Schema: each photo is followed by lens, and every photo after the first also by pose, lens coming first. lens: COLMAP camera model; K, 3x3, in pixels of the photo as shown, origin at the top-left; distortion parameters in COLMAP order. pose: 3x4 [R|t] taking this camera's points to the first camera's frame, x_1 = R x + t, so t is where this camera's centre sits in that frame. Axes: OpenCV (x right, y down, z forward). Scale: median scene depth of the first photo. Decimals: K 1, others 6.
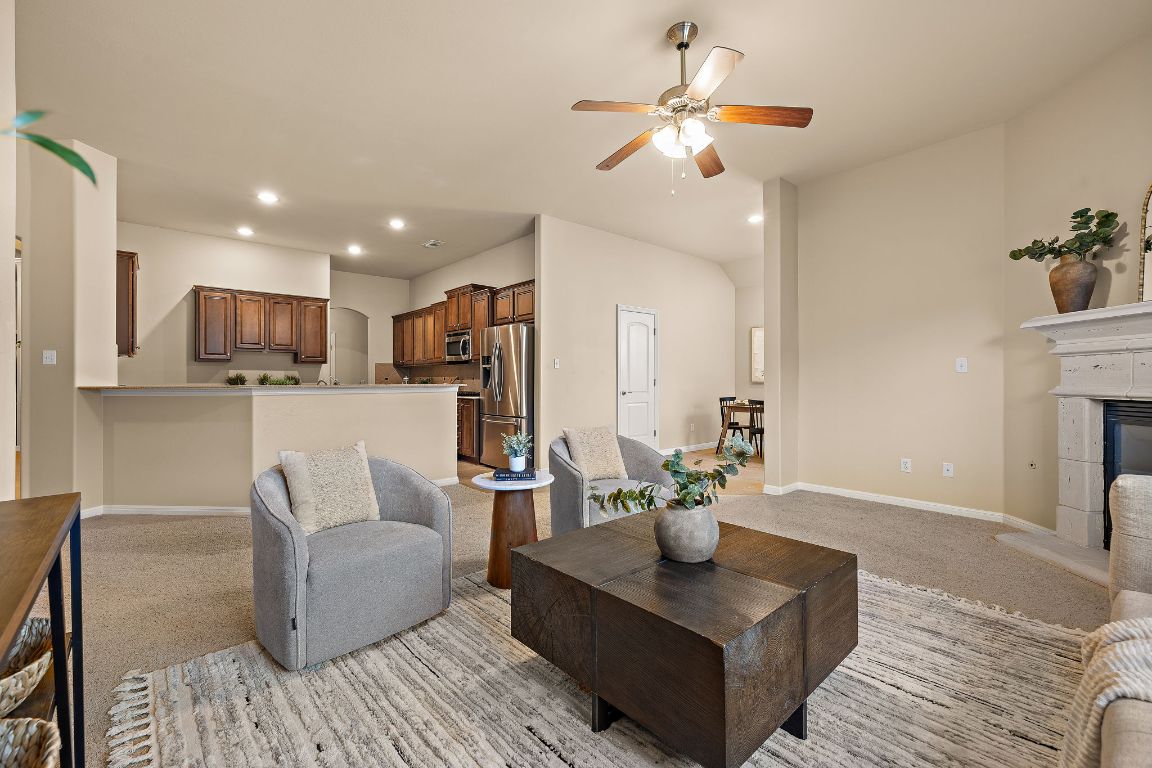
lens RADIAL K [[479.5, 0, 567.8], [0, 479.5, 379.4], [0, 0, 1]] dist [0.001578, 0.000305]
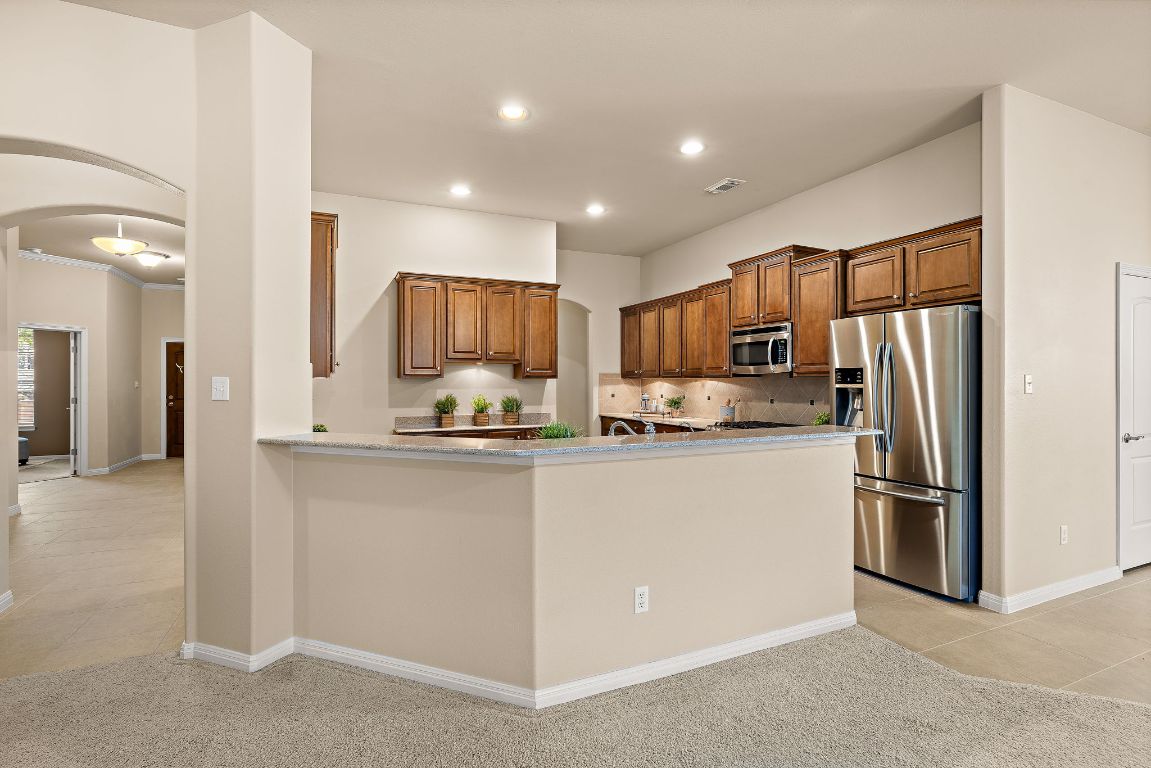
lens RADIAL K [[542.8, 0, 575.5], [0, 542.8, 384.0], [0, 0, 1]] dist [-0.001537, 0.000167]
pose [[0.955595, 0.001301, -0.294681, -0.278660], [0.000567, 0.999980, 0.006251, -0.033276], [0.294683, -0.006140, 0.955575, 0.295161]]
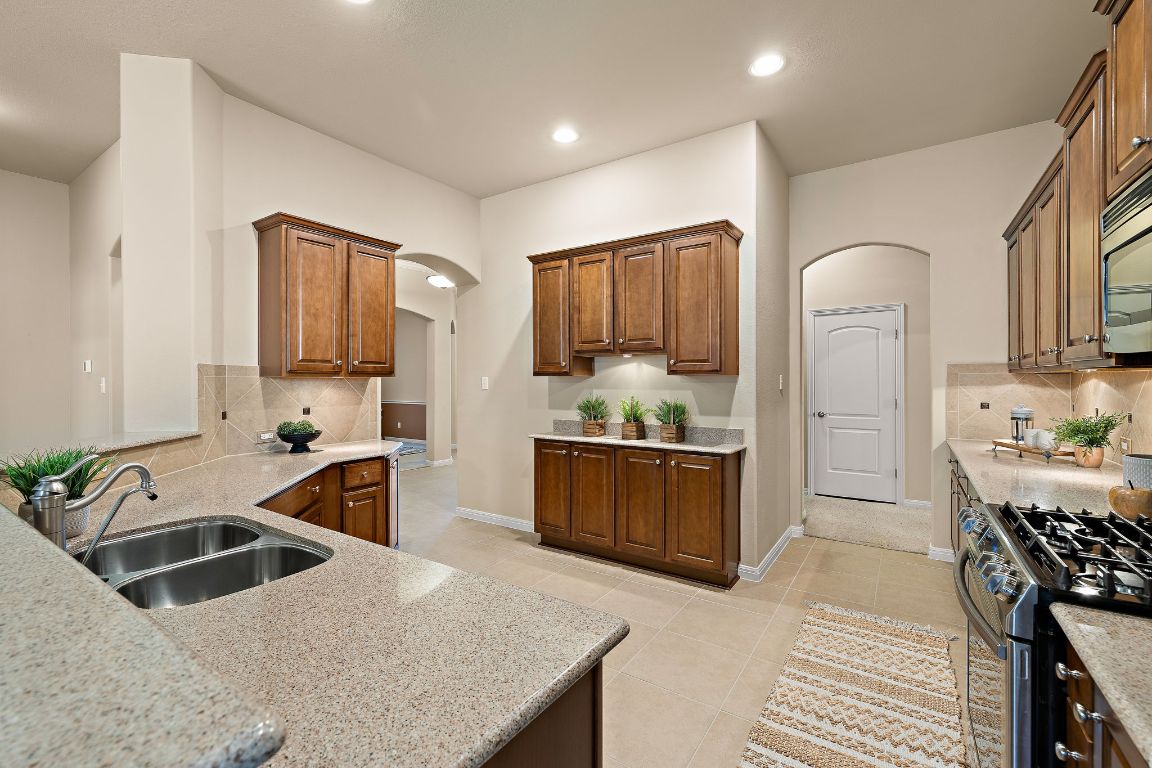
lens RADIAL K [[486.9, 0, 574.5], [0, 486.9, 383.3], [0, 0, 1]] dist [-0.000306, 0.000023]
pose [[0.255319, 0.006523, -0.966835, -0.135295], [0.004054, 0.999961, 0.007817, -0.032572], [0.966848, -0.005916, 0.255282, 0.861165]]
